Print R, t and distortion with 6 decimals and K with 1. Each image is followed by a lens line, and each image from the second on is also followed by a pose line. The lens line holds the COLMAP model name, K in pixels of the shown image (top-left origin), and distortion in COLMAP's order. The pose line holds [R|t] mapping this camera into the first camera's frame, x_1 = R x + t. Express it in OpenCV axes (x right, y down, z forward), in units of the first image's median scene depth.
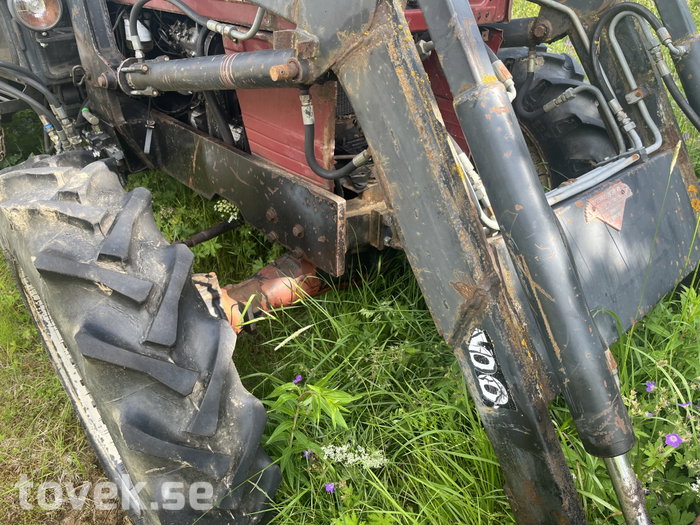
lens RADIAL K [[527.6, 0, 350.0], [0, 527.6, 262.5], [0, 0, 1]] dist [0.059853, -0.083570]
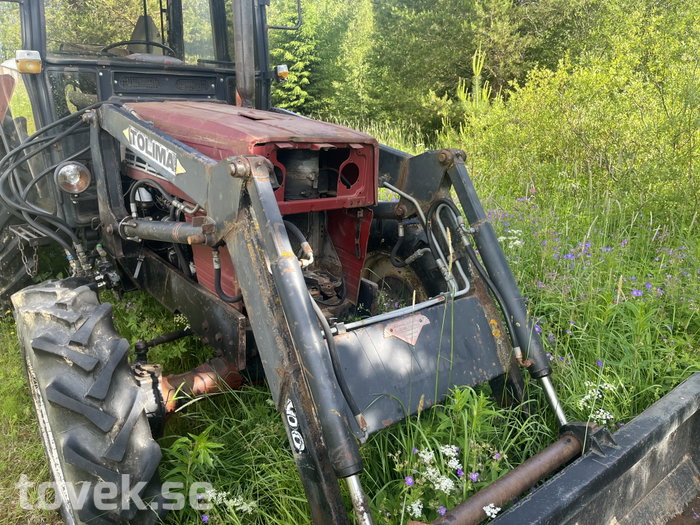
lens RADIAL K [[527.6, 0, 350.0], [0, 527.6, 262.5], [0, 0, 1]] dist [0.059853, -0.083570]
pose [[0.997522, 0.044607, -0.054398, 0.413189], [-0.055947, 0.971812, -0.229023, 0.067283], [0.042648, 0.231499, 0.971900, -0.549565]]
